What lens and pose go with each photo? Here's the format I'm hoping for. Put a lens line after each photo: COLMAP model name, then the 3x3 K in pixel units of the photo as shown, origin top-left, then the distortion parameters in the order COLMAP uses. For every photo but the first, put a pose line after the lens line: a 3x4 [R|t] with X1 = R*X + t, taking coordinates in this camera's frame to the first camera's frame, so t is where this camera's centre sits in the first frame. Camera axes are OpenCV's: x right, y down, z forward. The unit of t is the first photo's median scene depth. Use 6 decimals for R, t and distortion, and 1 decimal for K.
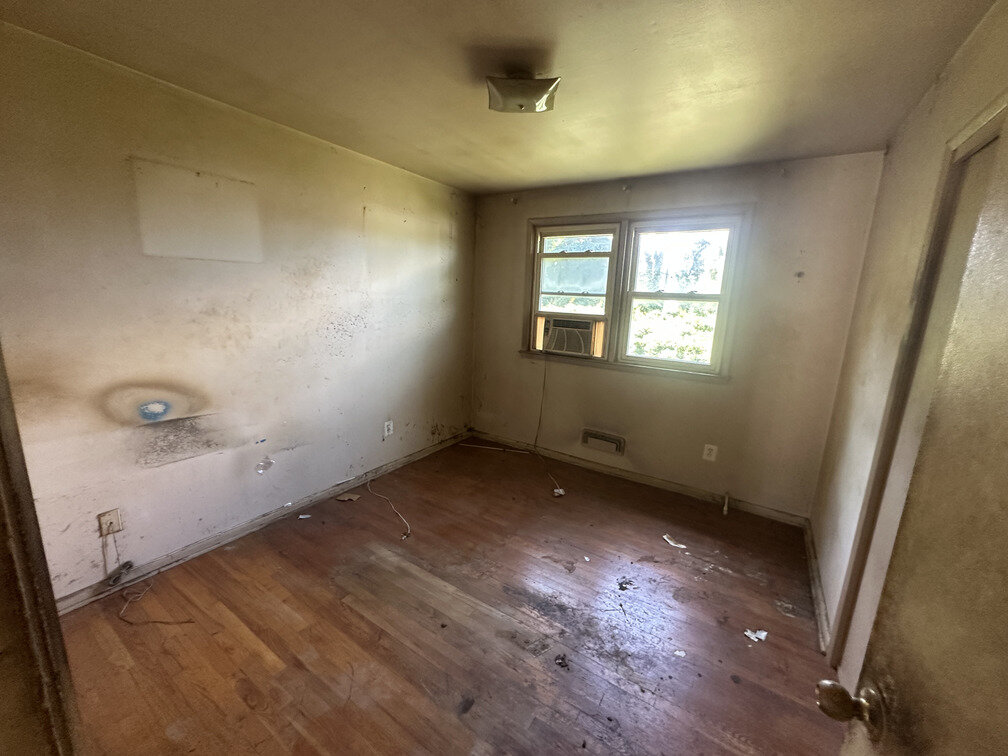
lens RADIAL K [[404.5, 0, 504.3], [0, 404.5, 377.8], [0, 0, 1]] dist [-0.000873, 0.000052]
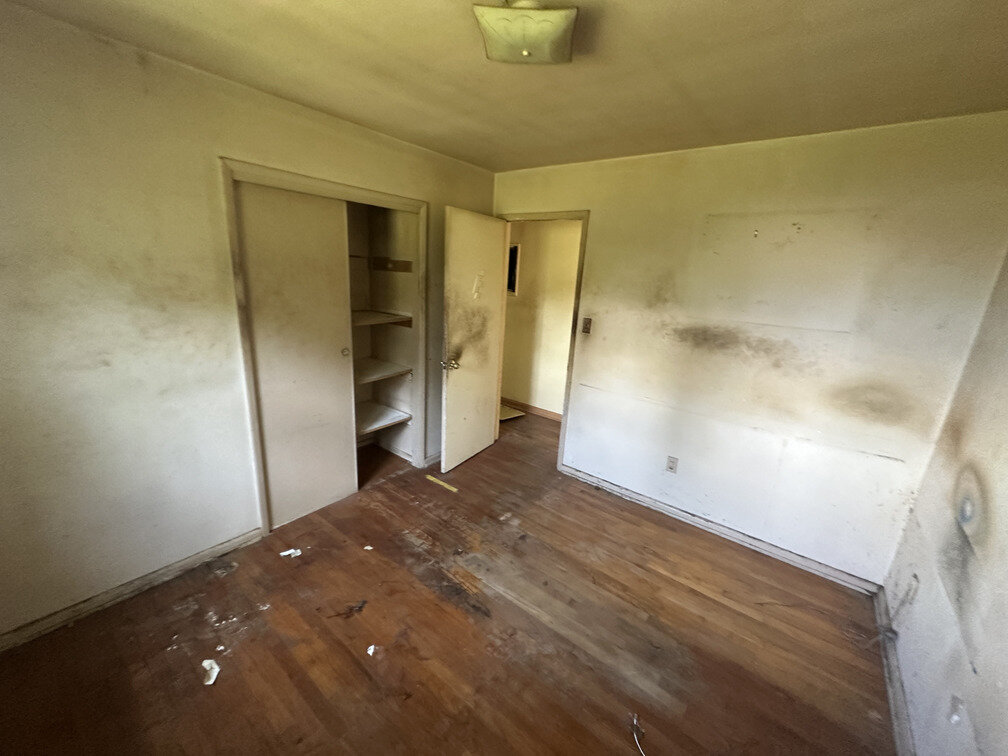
lens RADIAL K [[404.5, 0, 504.1], [0, 404.5, 377.9], [0, 0, 1]] dist [-0.000873, 0.000052]
pose [[-0.990636, -0.118598, 0.067633, -0.034626], [-0.075366, 0.888102, 0.453425, -0.413283], [-0.113840, 0.444083, -0.888724, 1.650921]]
